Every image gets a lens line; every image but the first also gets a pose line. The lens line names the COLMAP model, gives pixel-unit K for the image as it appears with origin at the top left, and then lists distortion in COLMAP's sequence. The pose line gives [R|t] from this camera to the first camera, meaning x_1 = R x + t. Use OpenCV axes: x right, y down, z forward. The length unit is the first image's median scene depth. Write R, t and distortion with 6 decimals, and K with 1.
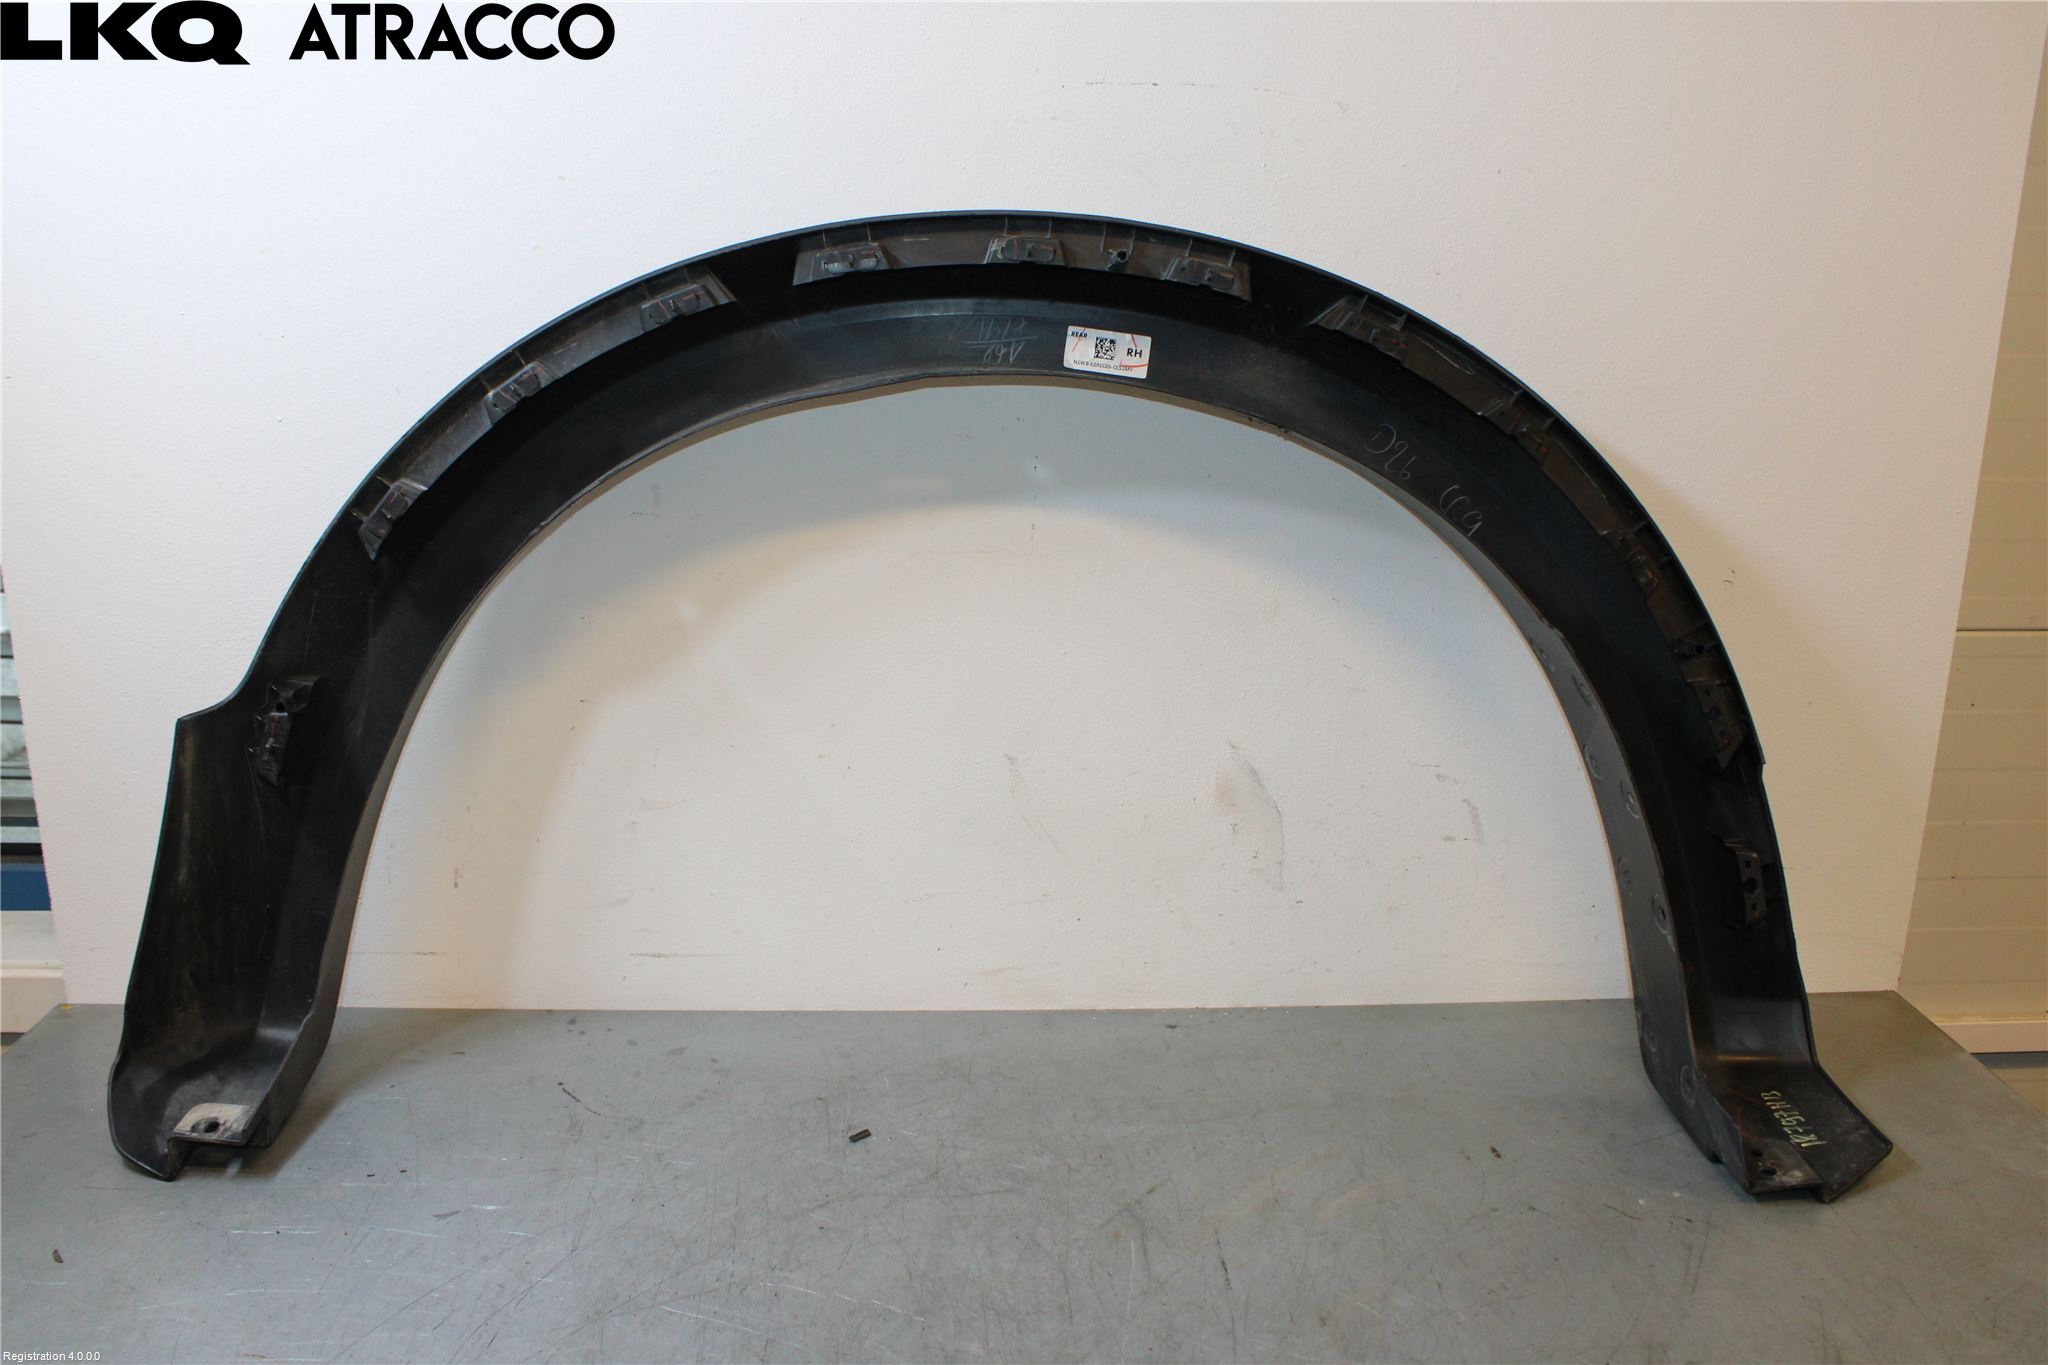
lens RADIAL K [[1857.6, 0, 1033.8], [0, 1857.6, 692.9], [0, 0, 1]] dist [-0.046806, 0.000000]
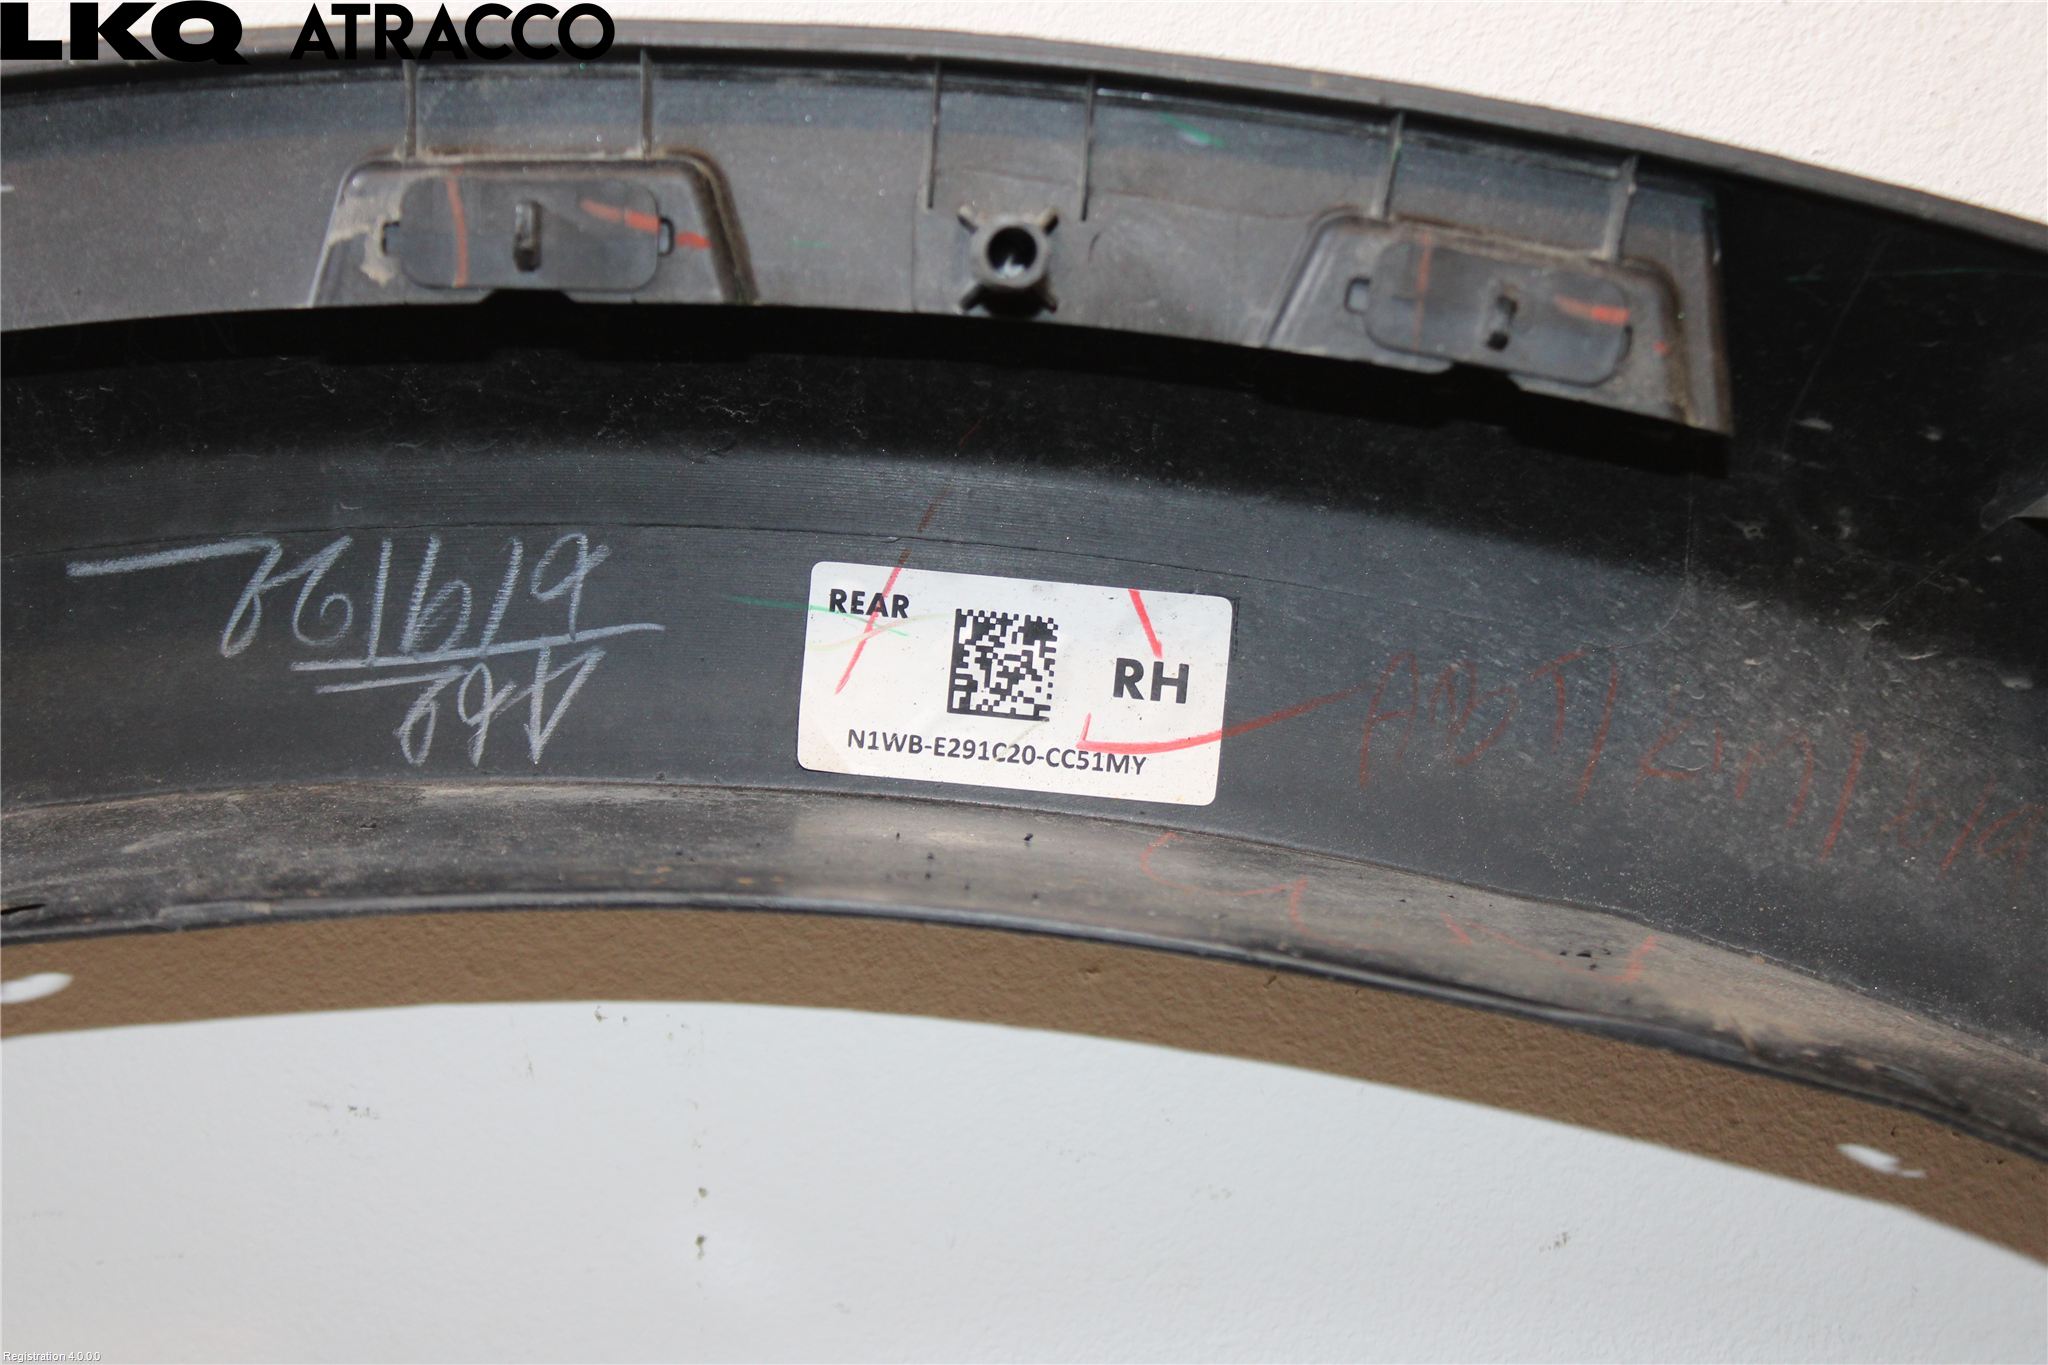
lens RADIAL K [[4698.6, 0, 1026.6], [0, 4698.6, 683.2], [0, 0, 1]] dist [0.058941, 0.000000]
pose [[0.998130, -0.047625, -0.038325, 0.060166], [0.044830, 0.996487, -0.070744, -0.147851], [0.041560, 0.068894, 0.996758, 0.497415]]
